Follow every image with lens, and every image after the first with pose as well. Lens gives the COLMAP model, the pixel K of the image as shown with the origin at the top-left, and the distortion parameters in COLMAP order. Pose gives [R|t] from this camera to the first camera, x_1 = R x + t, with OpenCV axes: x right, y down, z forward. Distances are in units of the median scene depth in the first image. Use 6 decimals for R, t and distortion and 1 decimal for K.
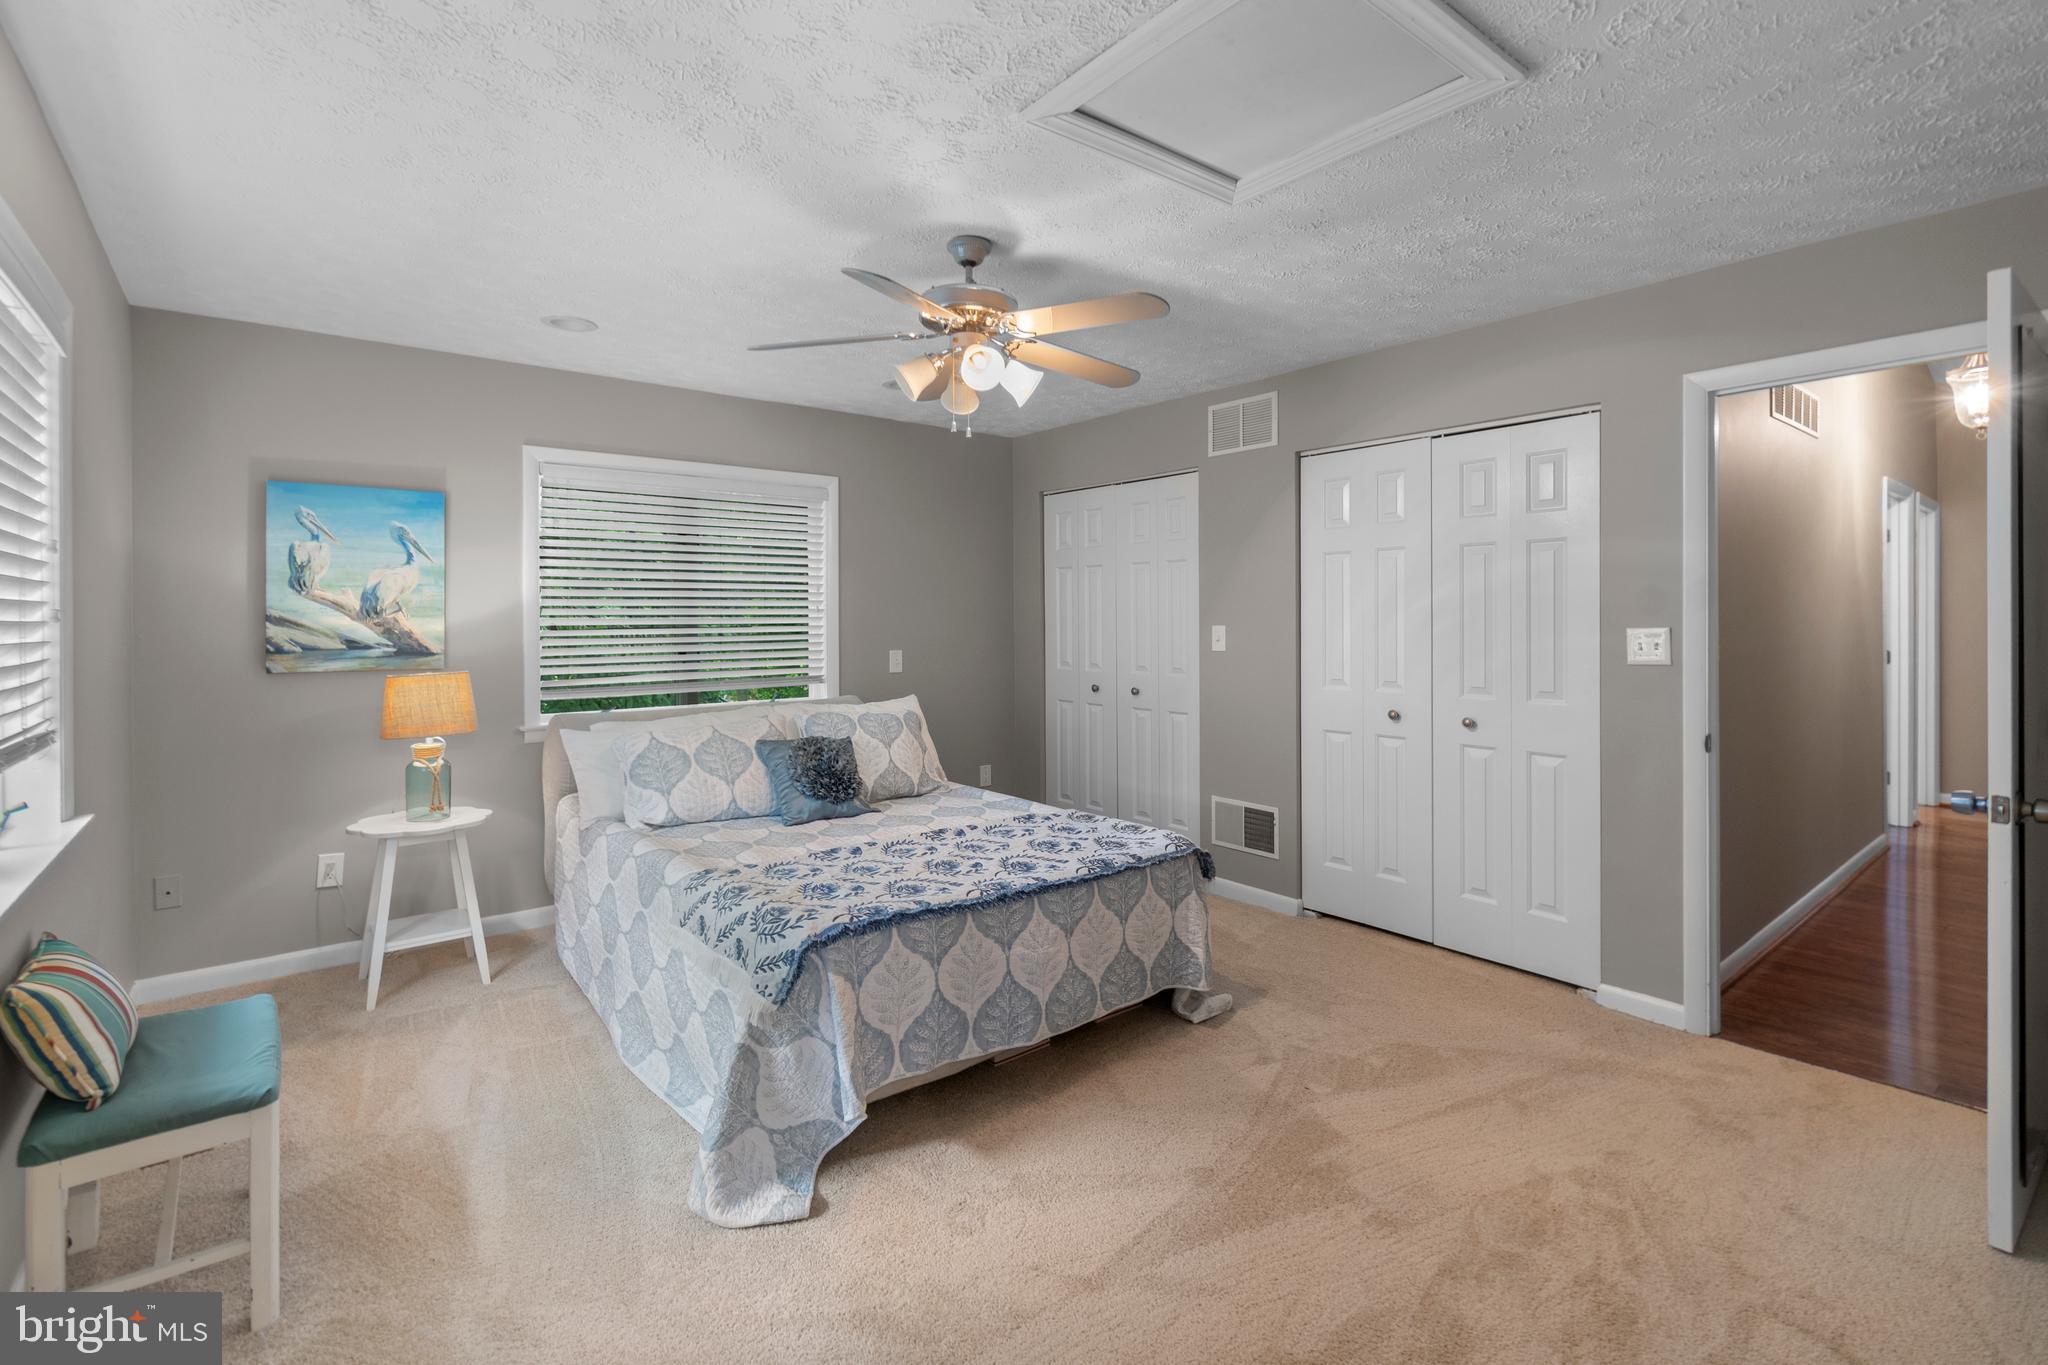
lens RADIAL K [[927.6, 0, 1033.2], [0, 927.6, 624.5], [0, 0, 1]] dist [0.001810, -0.000796]
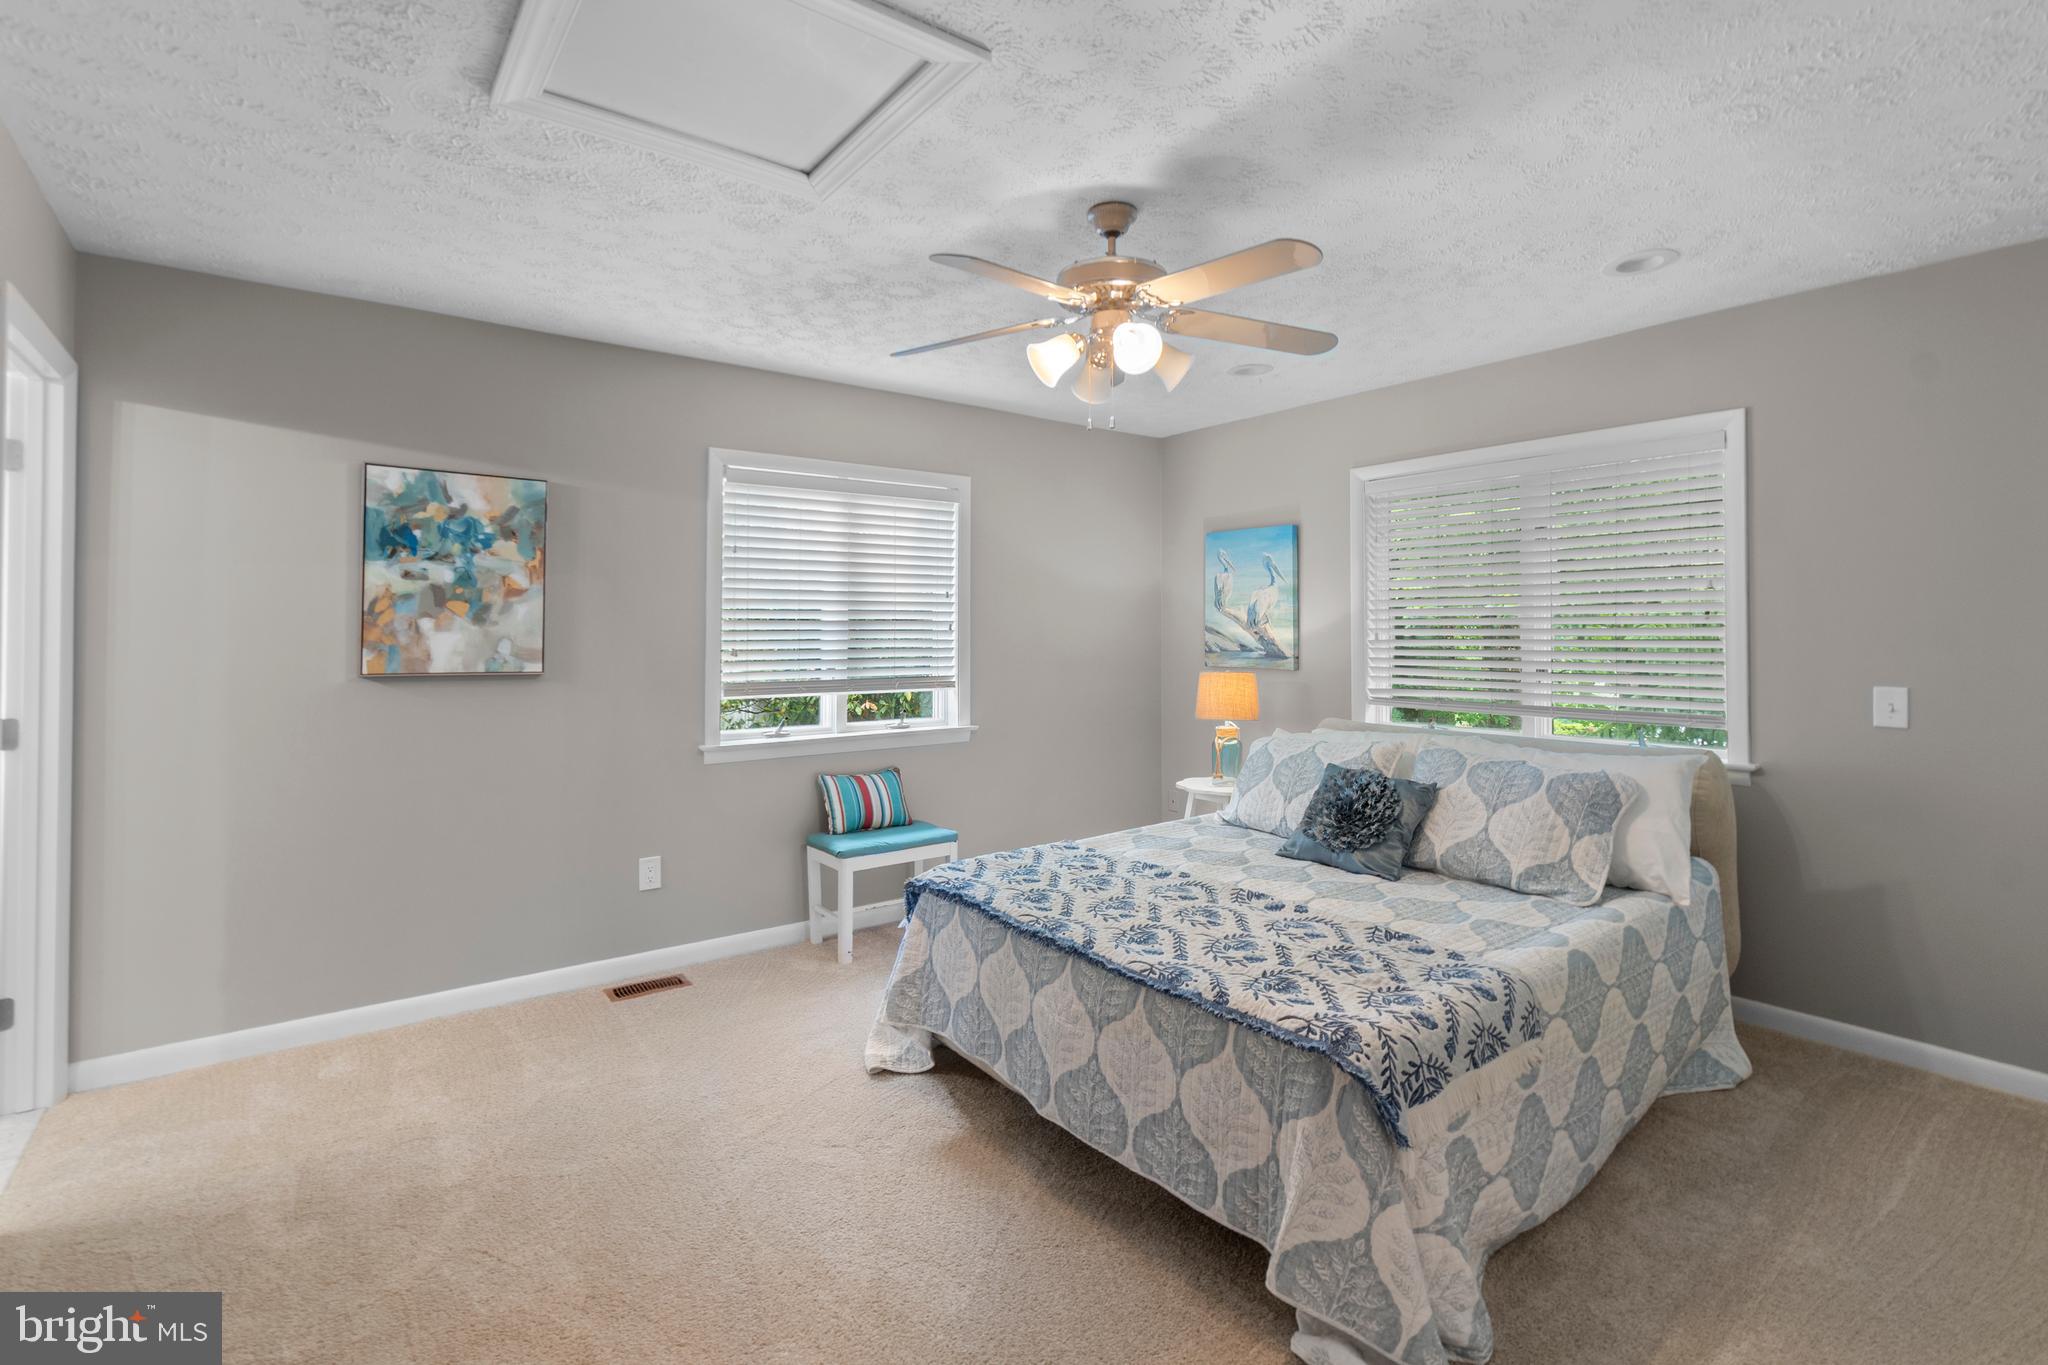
lens RADIAL K [[927.6, 0, 968.8], [0, 927.6, 615.7], [0, 0, 1]] dist [0.001810, -0.000796]
pose [[-0.061530, -0.010781, -0.998047, 0.632380], [-0.005073, 0.999932, -0.010489, -0.008812], [0.998092, 0.004418, -0.061581, 0.699518]]
